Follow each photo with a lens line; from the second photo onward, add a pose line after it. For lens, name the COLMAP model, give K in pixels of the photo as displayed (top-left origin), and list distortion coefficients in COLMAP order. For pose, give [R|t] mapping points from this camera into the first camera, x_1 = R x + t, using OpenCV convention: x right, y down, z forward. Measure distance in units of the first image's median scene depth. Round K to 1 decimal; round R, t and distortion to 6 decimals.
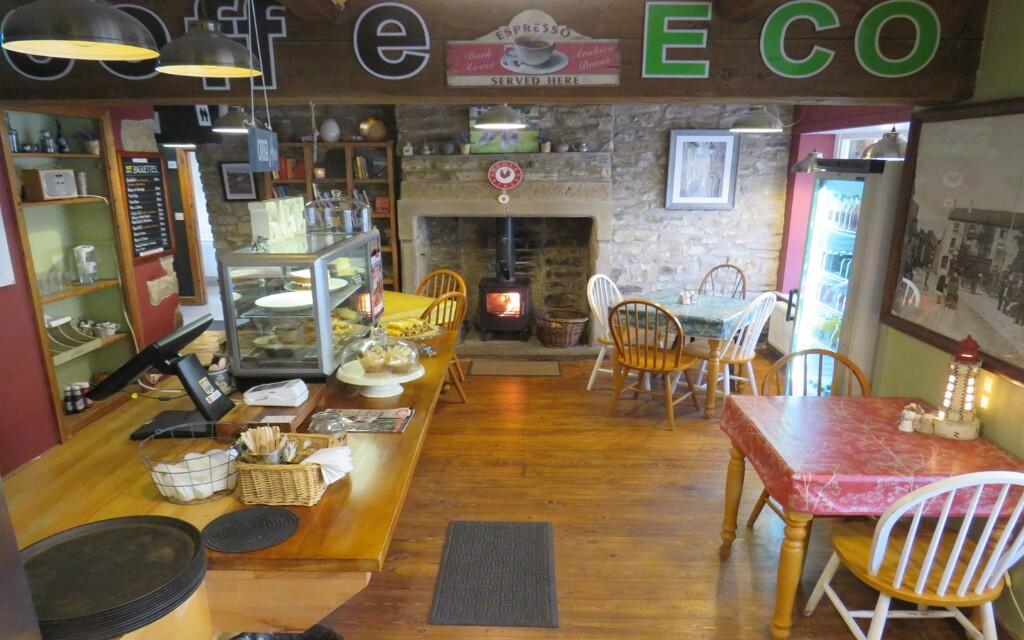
lens RADIAL K [[705.9, 0, 503.7], [0, 705.9, 364.2], [0, 0, 1]] dist [-0.027964, 0.012231]
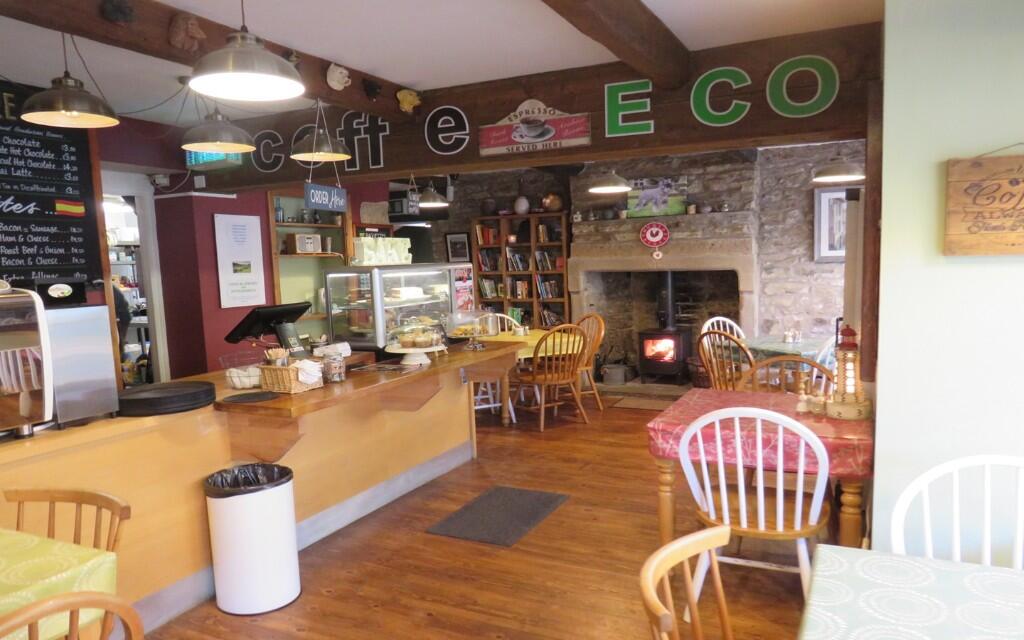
lens RADIAL K [[705.9, 0, 510.7], [0, 705.9, 328.3], [0, 0, 1]] dist [-0.027964, 0.012231]
pose [[0.910659, 0.018507, -0.412744, 0.266294], [-0.088939, 0.984356, -0.152094, 0.076709], [0.403473, 0.175214, 0.898059, -0.097280]]
